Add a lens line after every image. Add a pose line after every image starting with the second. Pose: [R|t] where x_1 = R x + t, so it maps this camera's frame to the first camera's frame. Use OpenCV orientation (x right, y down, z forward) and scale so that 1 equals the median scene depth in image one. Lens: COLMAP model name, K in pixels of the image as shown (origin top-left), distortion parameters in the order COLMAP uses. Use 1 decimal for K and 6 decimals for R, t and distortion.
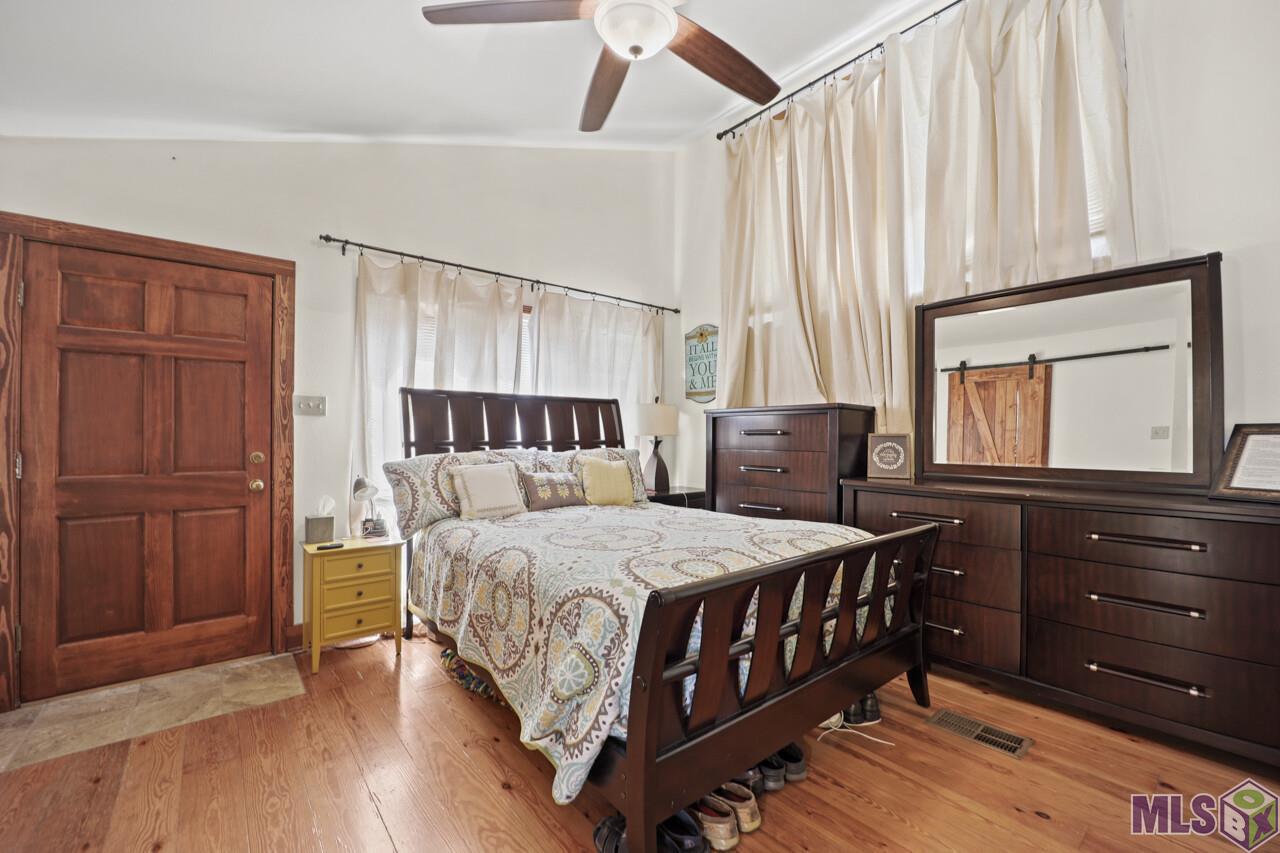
lens RADIAL K [[524.9, 0, 640.0], [0, 524.9, 426.5], [0, 0, 1]] dist [-0.000083, -0.000145]
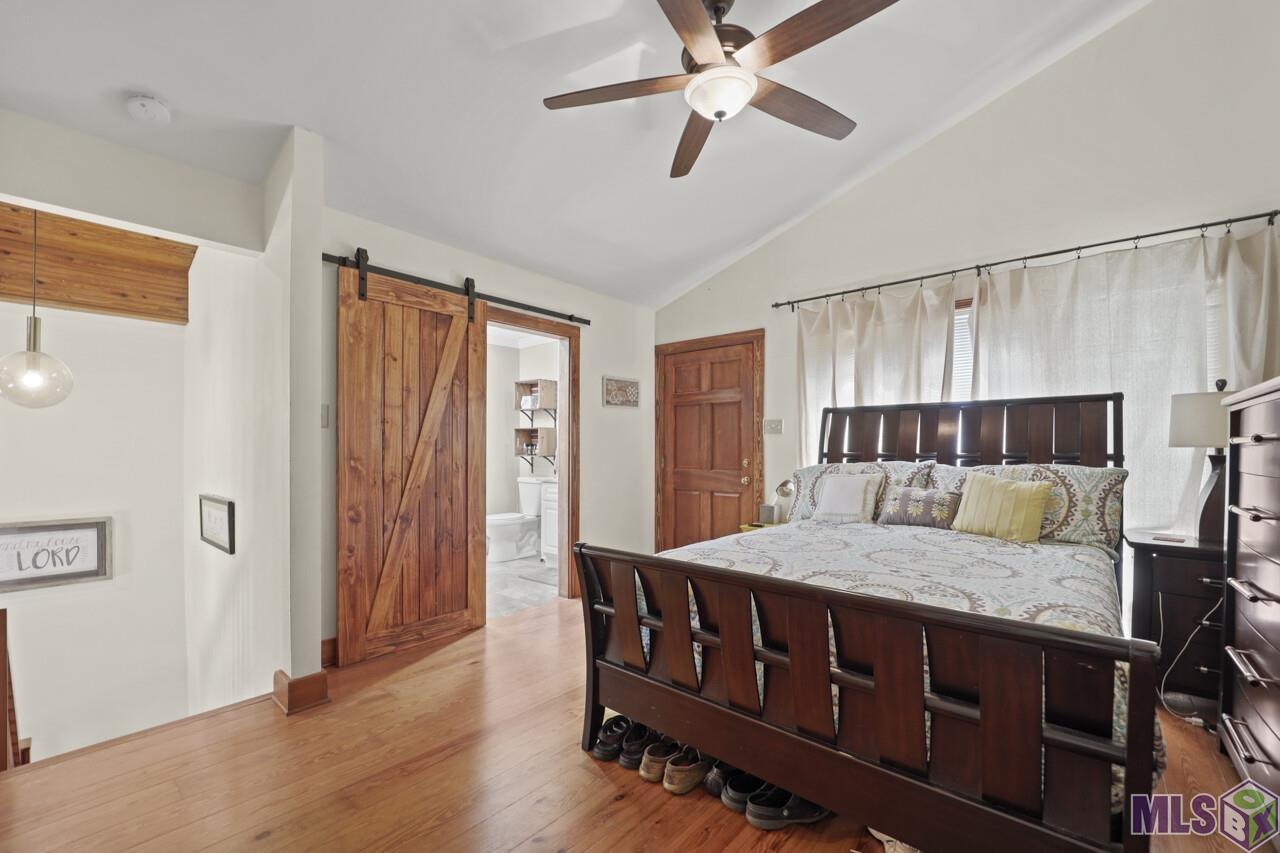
lens RADIAL K [[524.9, 0, 640.0], [0, 524.9, 426.5], [0, 0, 1]] dist [-0.000083, -0.000145]
pose [[0.188579, -0.044261, -0.981060, 0.696101], [0.016476, 0.998986, -0.041902, 0.012924], [0.981920, -0.008262, 0.189117, 0.389028]]
